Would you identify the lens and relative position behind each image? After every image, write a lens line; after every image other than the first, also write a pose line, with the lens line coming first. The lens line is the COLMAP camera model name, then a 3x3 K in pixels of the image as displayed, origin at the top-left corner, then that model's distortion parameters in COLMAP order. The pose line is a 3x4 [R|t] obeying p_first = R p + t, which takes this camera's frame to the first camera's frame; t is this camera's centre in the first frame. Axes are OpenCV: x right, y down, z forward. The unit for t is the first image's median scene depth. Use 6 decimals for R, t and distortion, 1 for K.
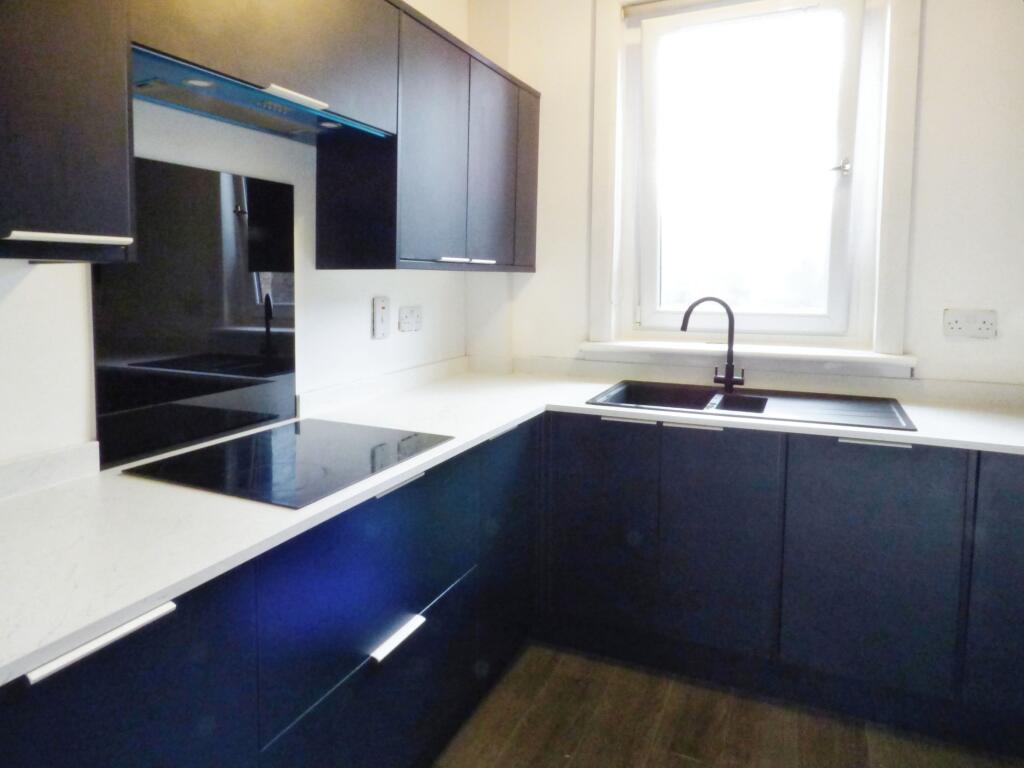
lens RADIAL K [[632.7, 0, 512.0], [0, 632.7, 384.0], [0, 0, 1]] dist [0.001211, 0.000268]
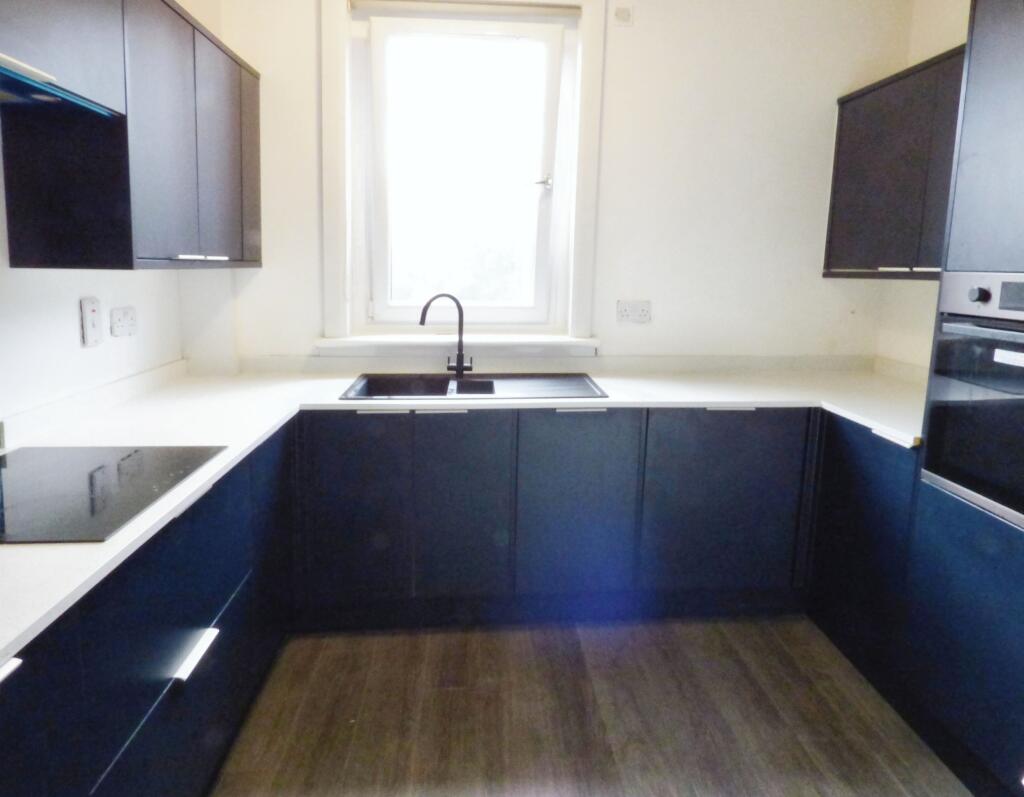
lens RADIAL K [[633.9, 0, 513.1], [0, 633.9, 451.6], [0, 0, 1]] dist [0.005639, 0.002539]
pose [[0.878824, -0.129840, 0.459141, -0.121110], [0.071185, 0.987172, 0.142910, -0.013385], [-0.471807, -0.092909, 0.876793, -0.052803]]
